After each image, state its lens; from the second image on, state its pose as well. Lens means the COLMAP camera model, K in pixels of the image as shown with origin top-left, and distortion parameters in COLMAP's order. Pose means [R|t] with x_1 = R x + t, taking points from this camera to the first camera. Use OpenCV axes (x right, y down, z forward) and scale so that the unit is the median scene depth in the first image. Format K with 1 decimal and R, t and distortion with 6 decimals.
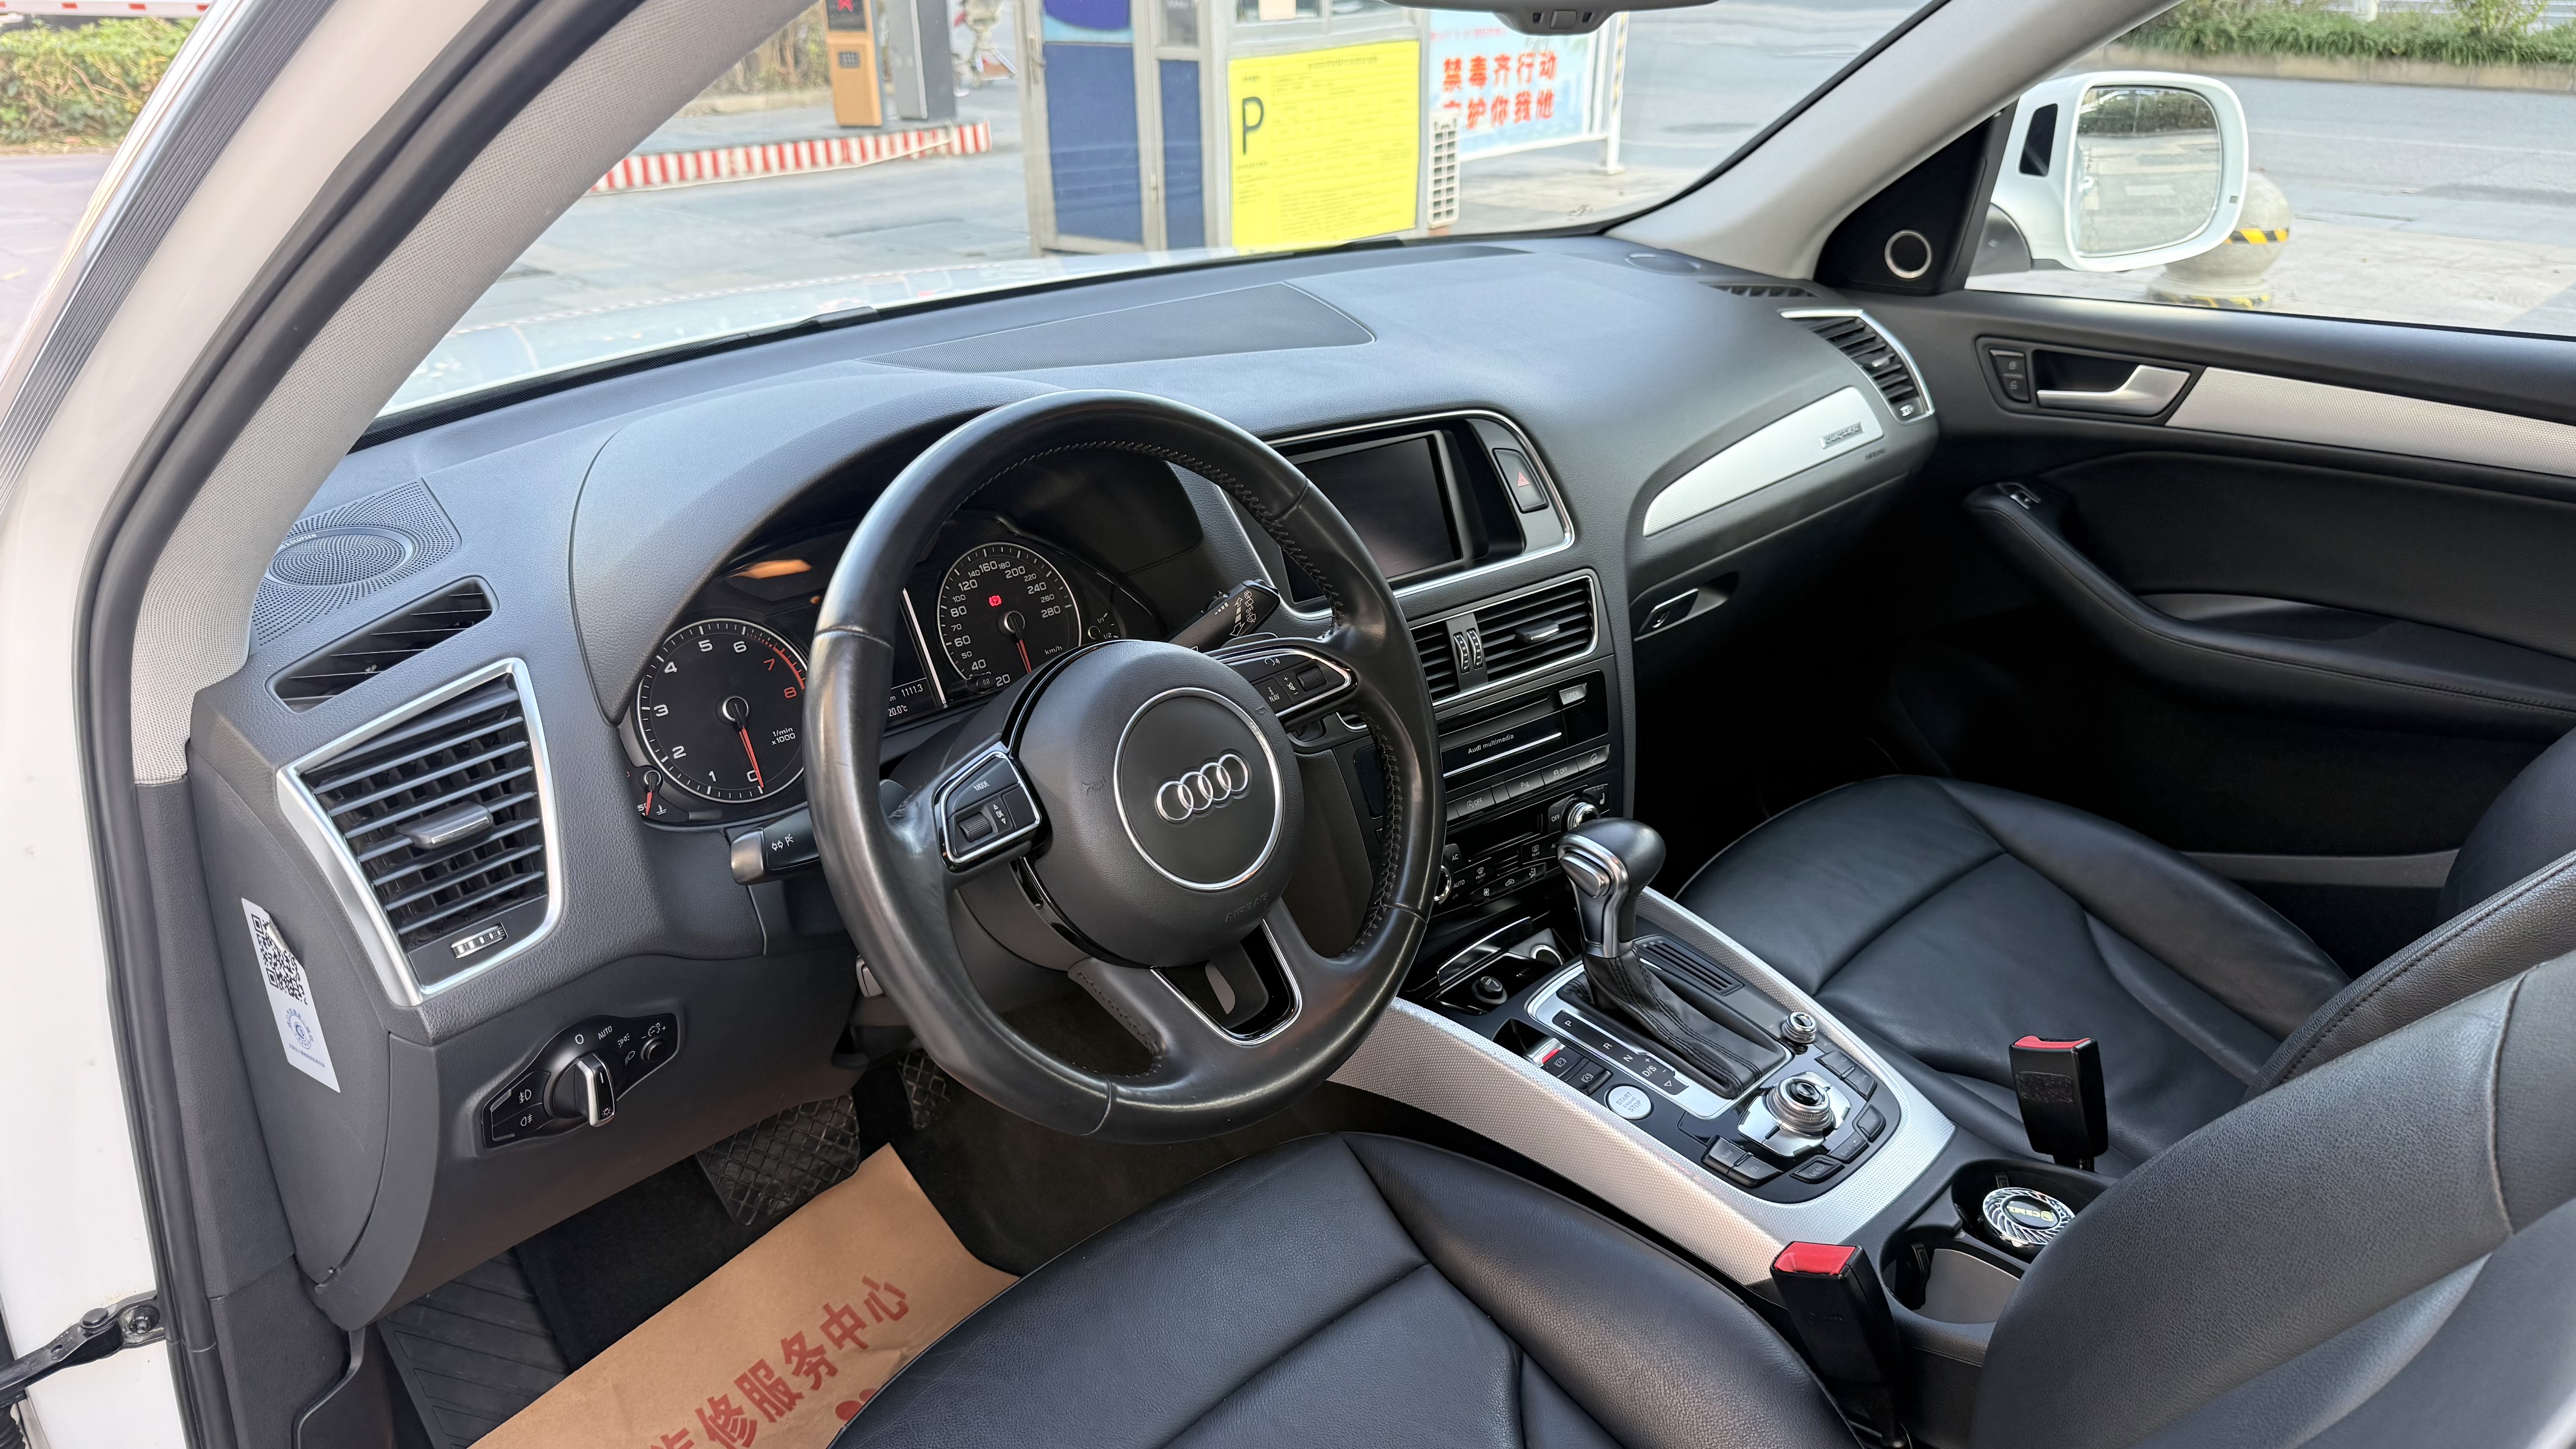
lens RADIAL K [[1829.3, 0, 1279.8], [0, 1829.3, 729.5], [0, 0, 1]] dist [0.013127, -0.027863]
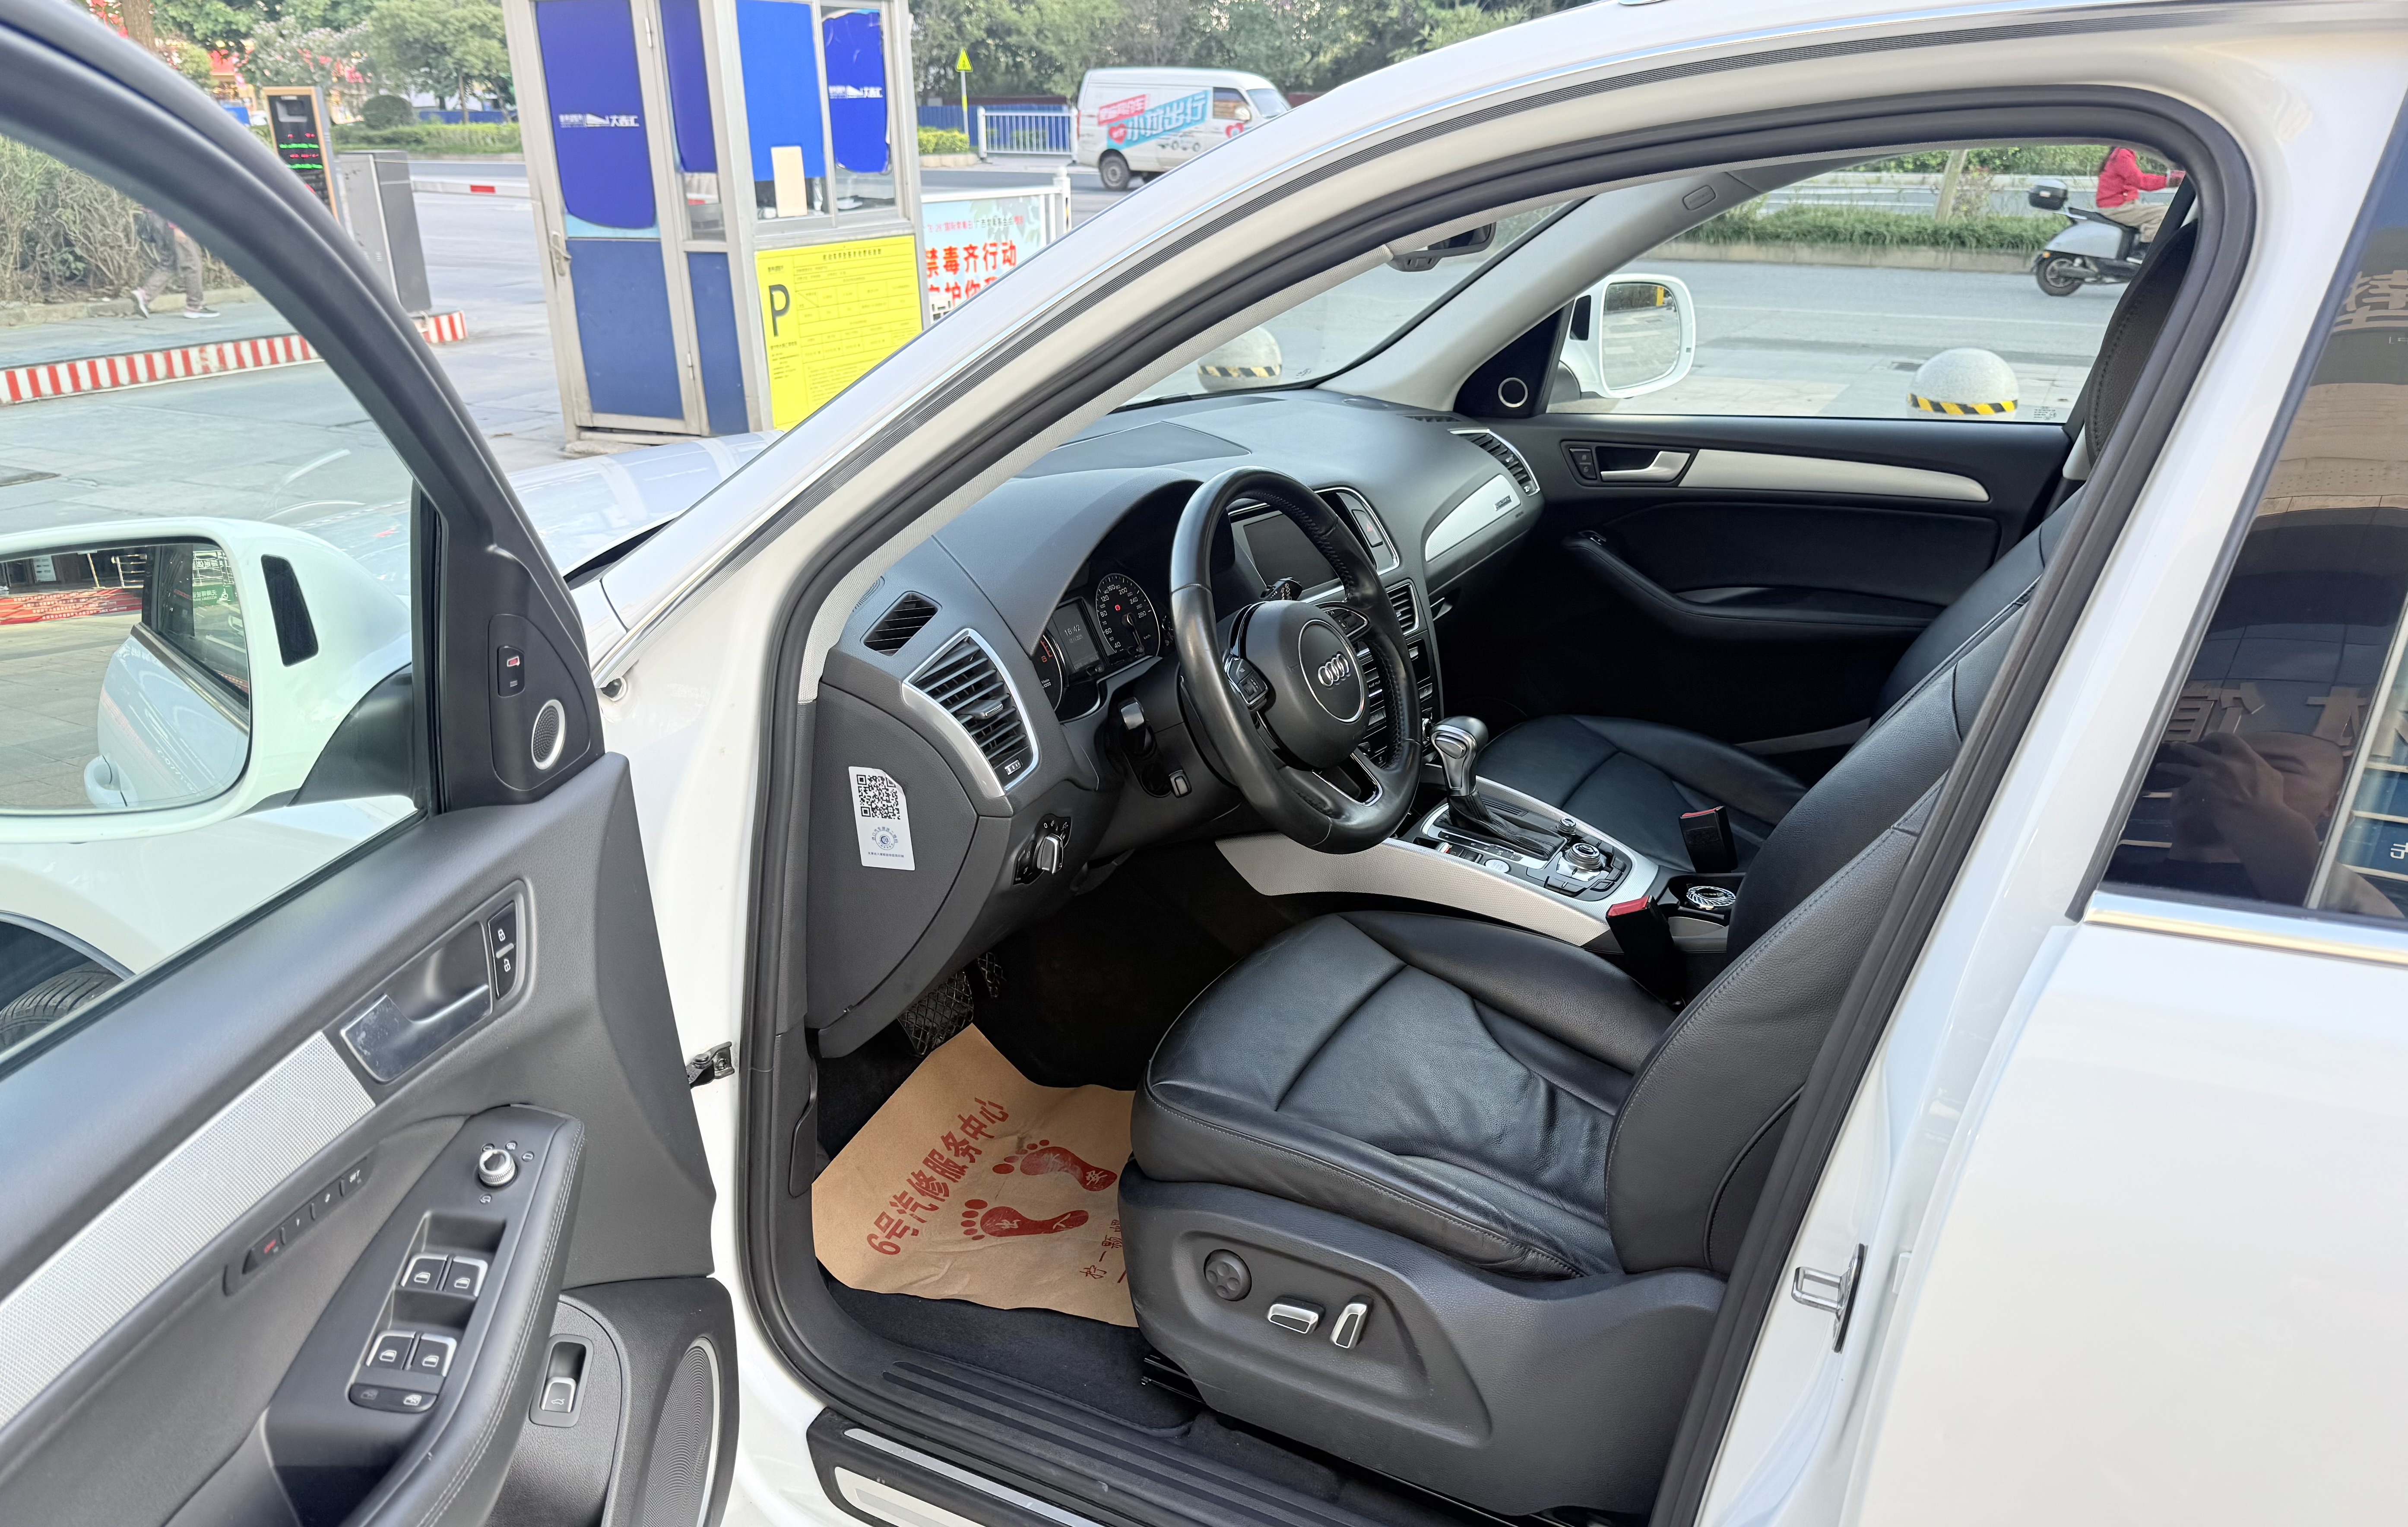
lens RADIAL K [[1742.1, 0, 1266.4], [0, 1742.1, 784.3], [0, 0, 1]] dist [0.016684, -0.060110]
pose [[0.951568, -0.097473, 0.291578, -0.474659], [0.111598, 0.993233, -0.032168, 0.146479], [-0.286469, 0.063149, 0.956006, -0.513797]]
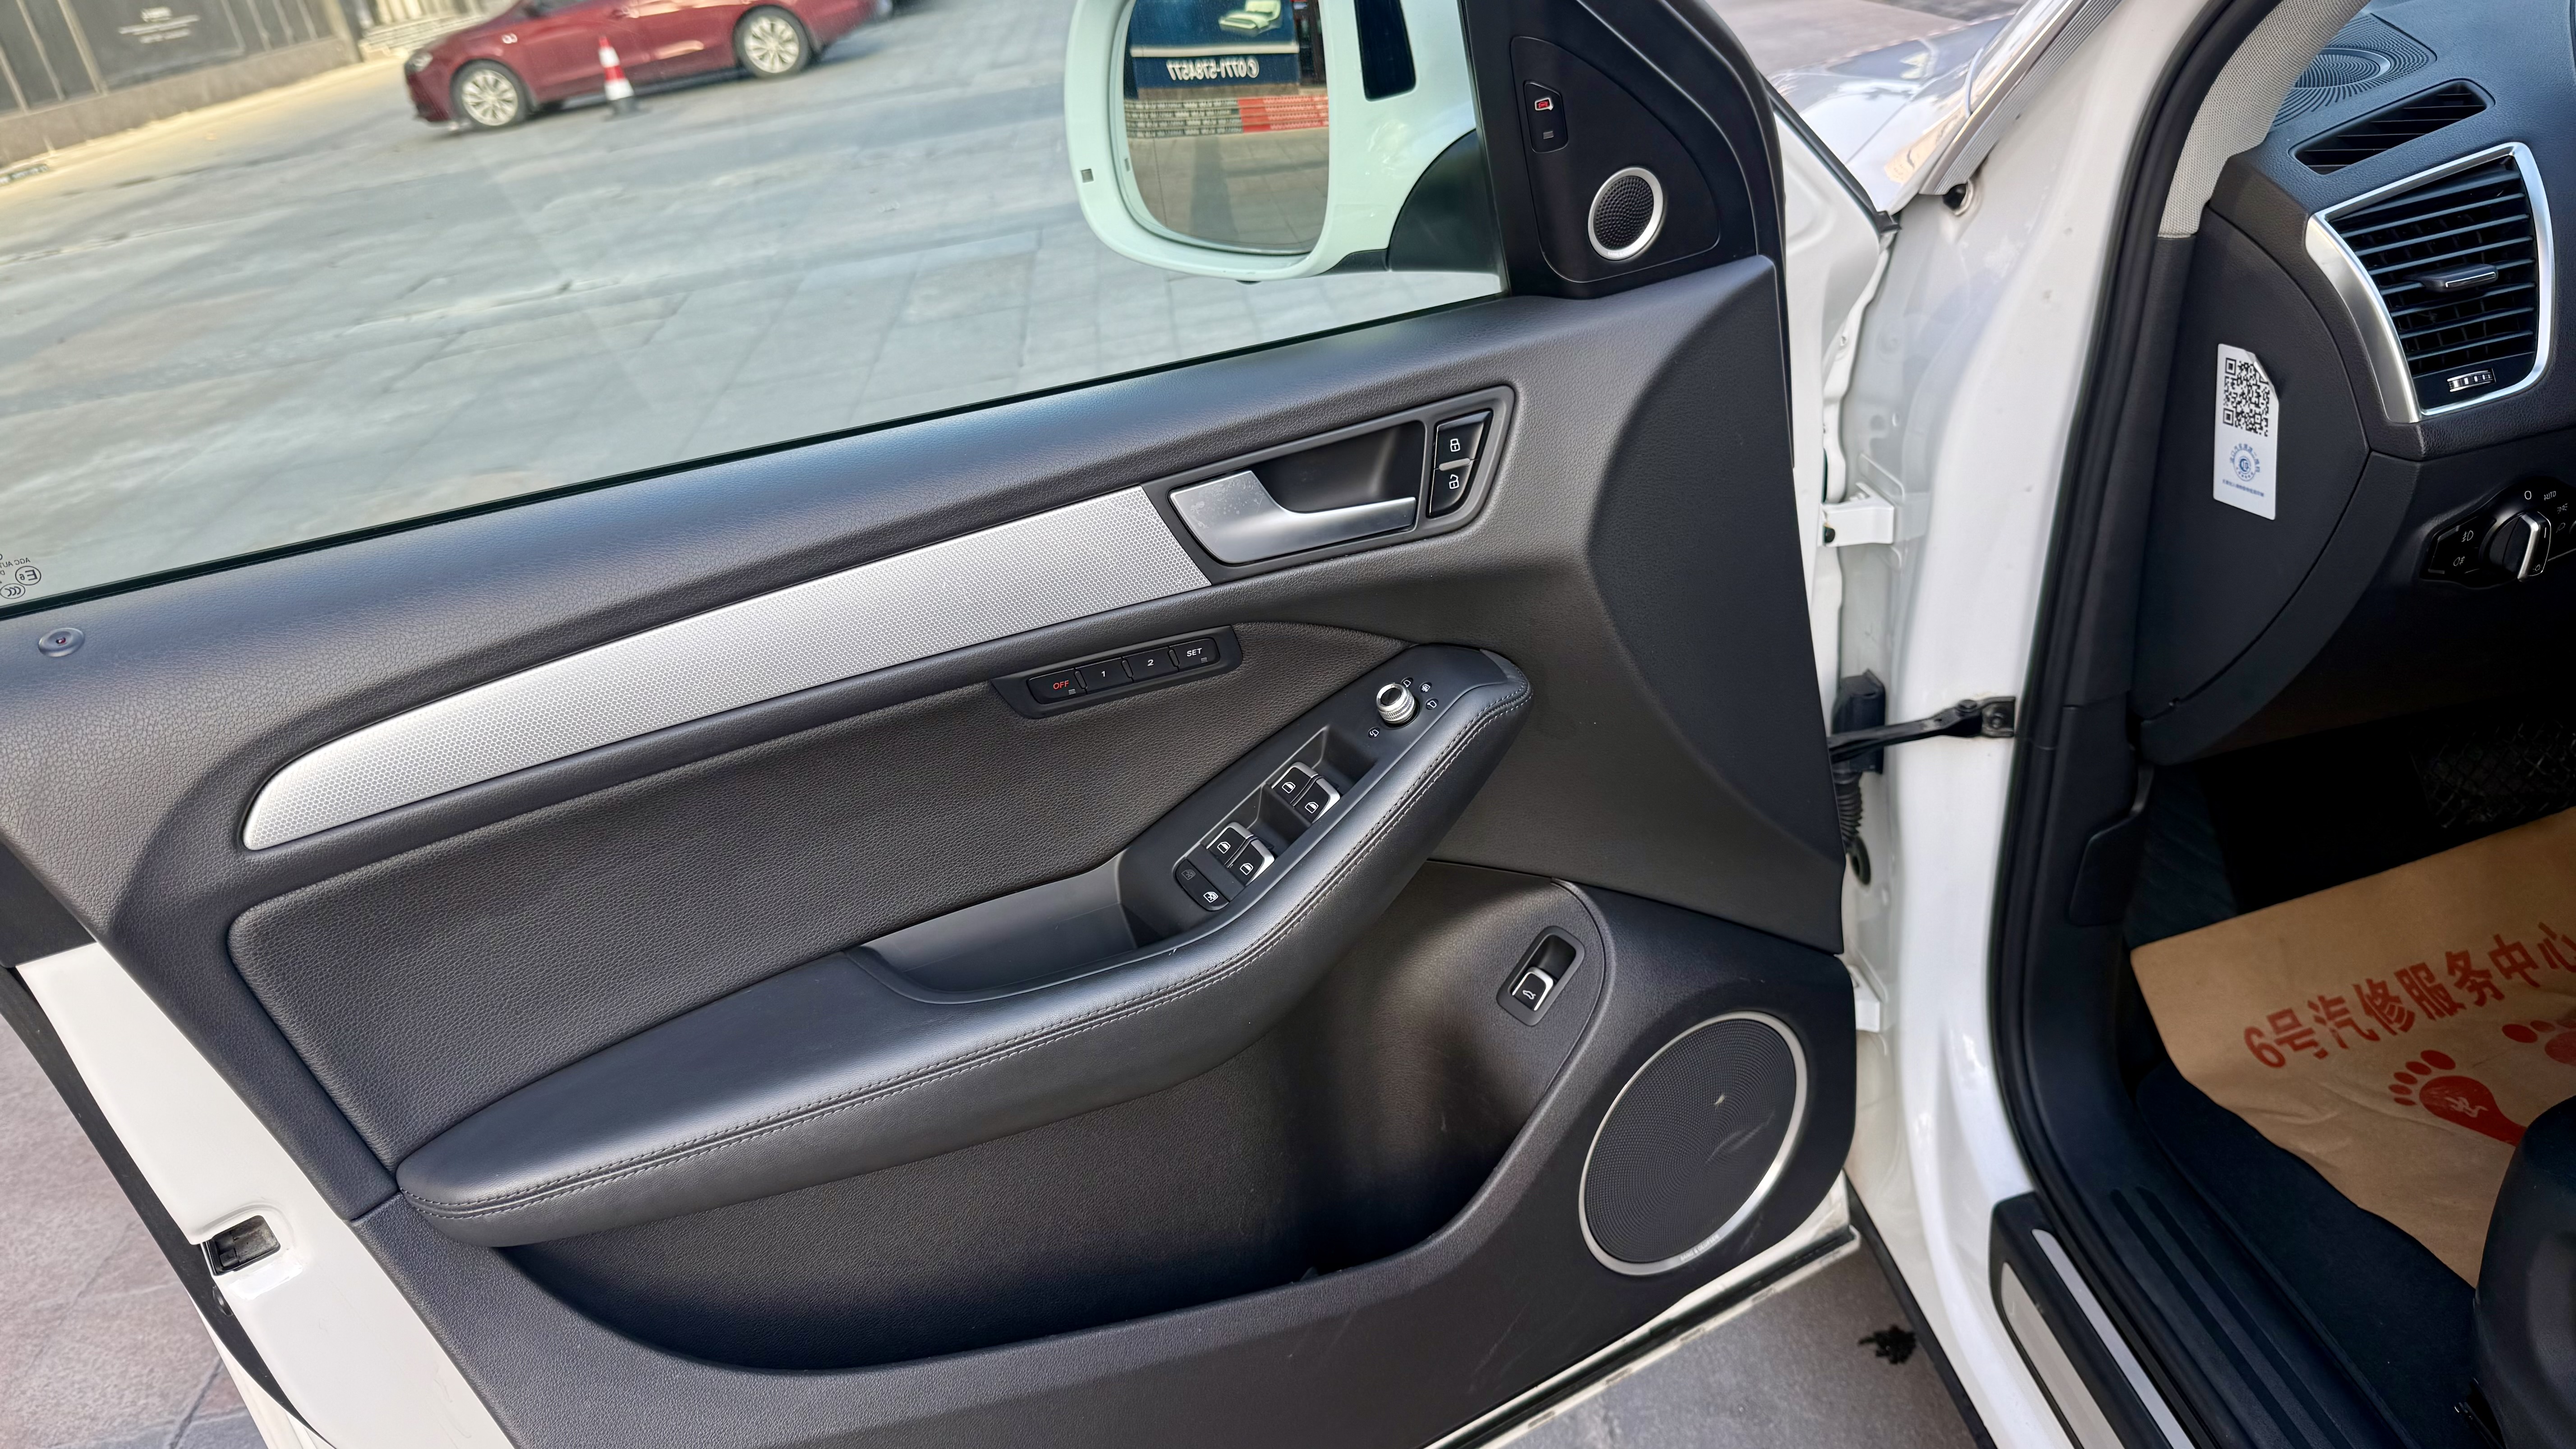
lens RADIAL K [[1829.3, 0, 1252.3], [0, 1829.3, 759.5], [0, 0, 1]] dist [0.013127, -0.027863]
pose [[0.733540, 0.202438, -0.648797, -0.142779], [-0.119703, 0.978169, 0.169871, 0.160246], [0.669022, -0.046944, 0.741759, -0.216919]]
